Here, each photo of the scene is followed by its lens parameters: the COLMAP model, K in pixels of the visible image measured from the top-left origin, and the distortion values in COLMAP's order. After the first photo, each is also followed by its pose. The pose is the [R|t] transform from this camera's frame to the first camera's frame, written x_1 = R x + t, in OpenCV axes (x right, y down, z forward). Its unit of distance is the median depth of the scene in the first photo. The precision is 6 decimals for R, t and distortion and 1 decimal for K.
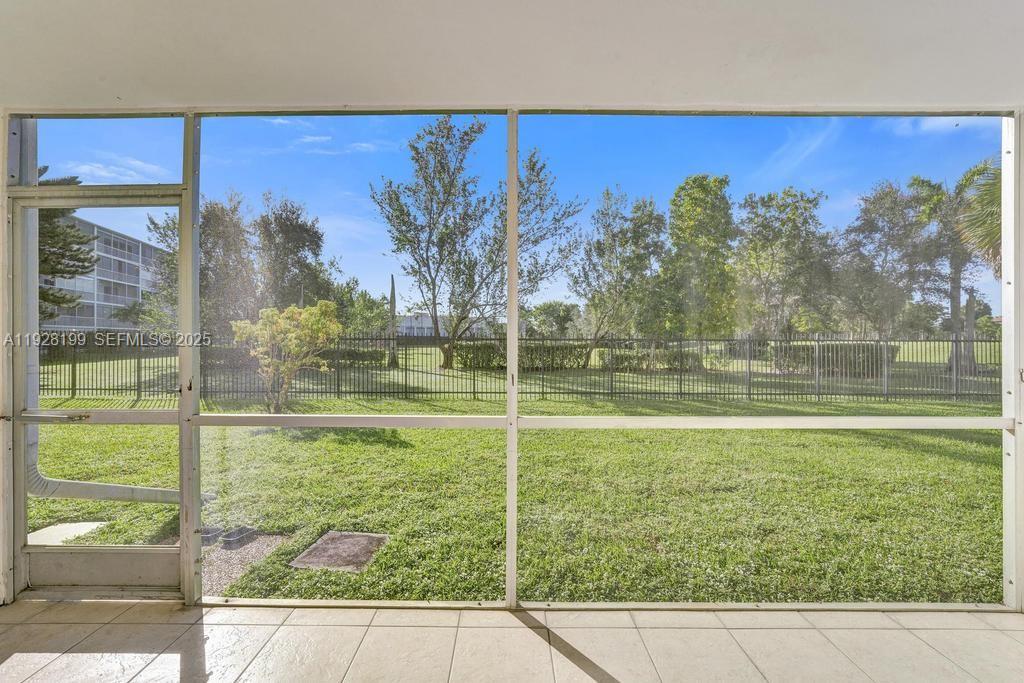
lens RADIAL K [[421.3, 0, 507.7], [0, 421.3, 339.5], [0, 0, 1]] dist [-0.000805, -0.000097]
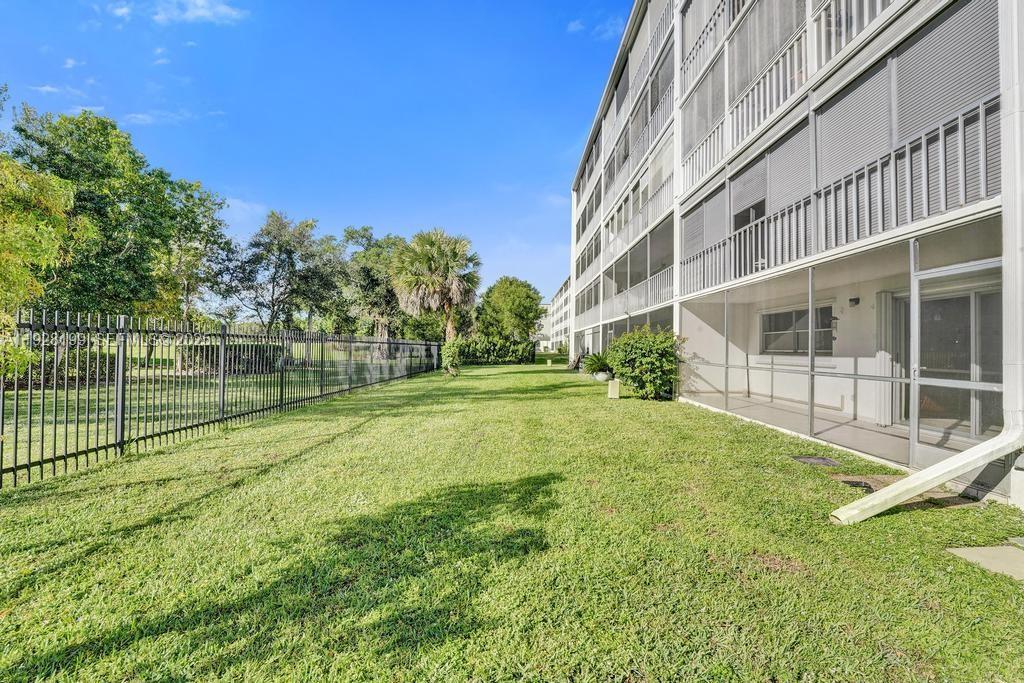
lens RADIAL K [[420.4, 0, 500.9], [0, 420.4, 340.7], [0, 0, 1]] dist [-0.023751, 0.000216]
pose [[0.019659, 0.015712, 0.999683, -0.269522], [-0.018977, 0.999702, -0.015339, 0.004916], [-0.999627, -0.018669, 0.019951, 0.286173]]
